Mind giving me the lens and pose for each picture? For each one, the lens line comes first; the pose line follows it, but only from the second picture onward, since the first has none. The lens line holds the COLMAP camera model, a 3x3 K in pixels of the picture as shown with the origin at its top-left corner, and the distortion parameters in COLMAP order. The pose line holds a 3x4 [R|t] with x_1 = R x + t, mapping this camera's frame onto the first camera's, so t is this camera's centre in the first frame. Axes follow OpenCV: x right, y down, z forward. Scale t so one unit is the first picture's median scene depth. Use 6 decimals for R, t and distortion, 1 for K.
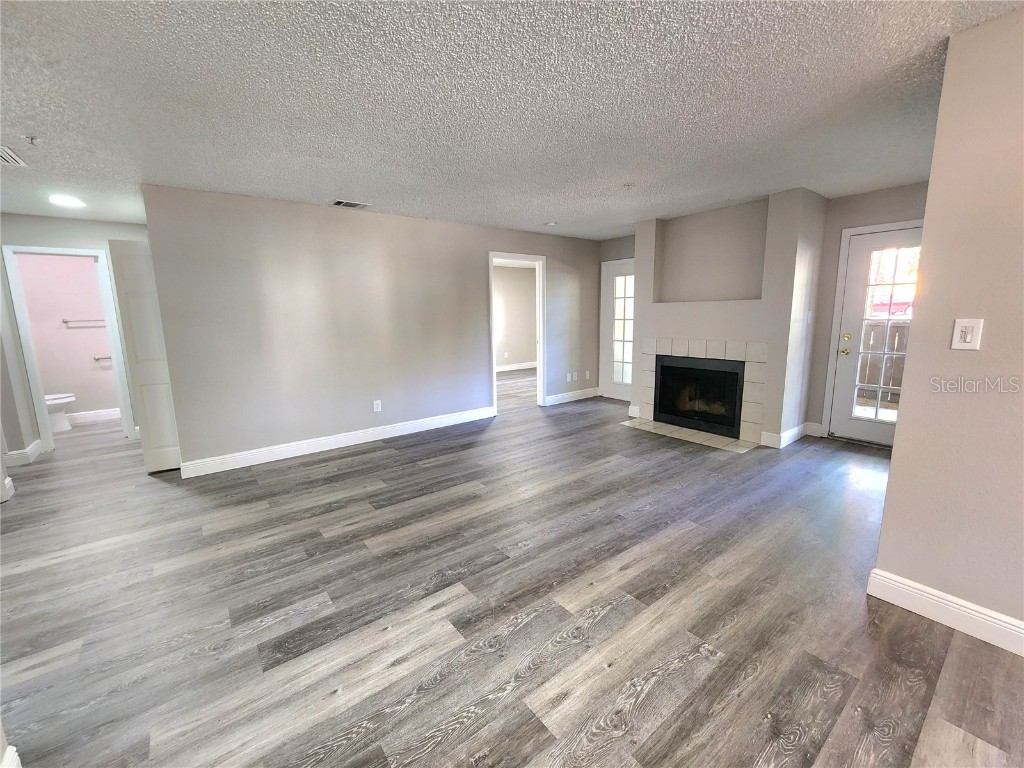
lens RADIAL K [[422.9, 0, 514.6], [0, 422.9, 383.2], [0, 0, 1]] dist [-0.004493, 0.003058]
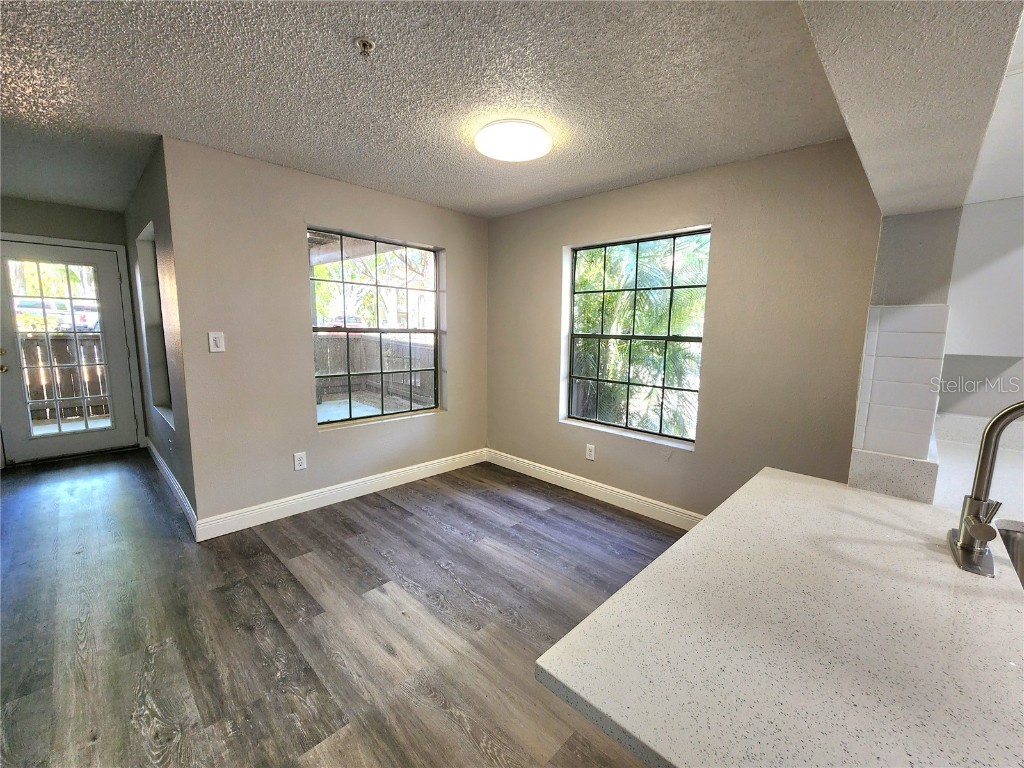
lens RADIAL K [[422.9, 0, 513.1], [0, 422.9, 383.5], [0, 0, 1]] dist [-0.004493, 0.003058]
pose [[-0.144871, -0.122747, 0.981807, -0.498107], [0.149025, 0.978249, 0.144291, -0.022828], [-0.978164, 0.167218, -0.123427, 0.121753]]
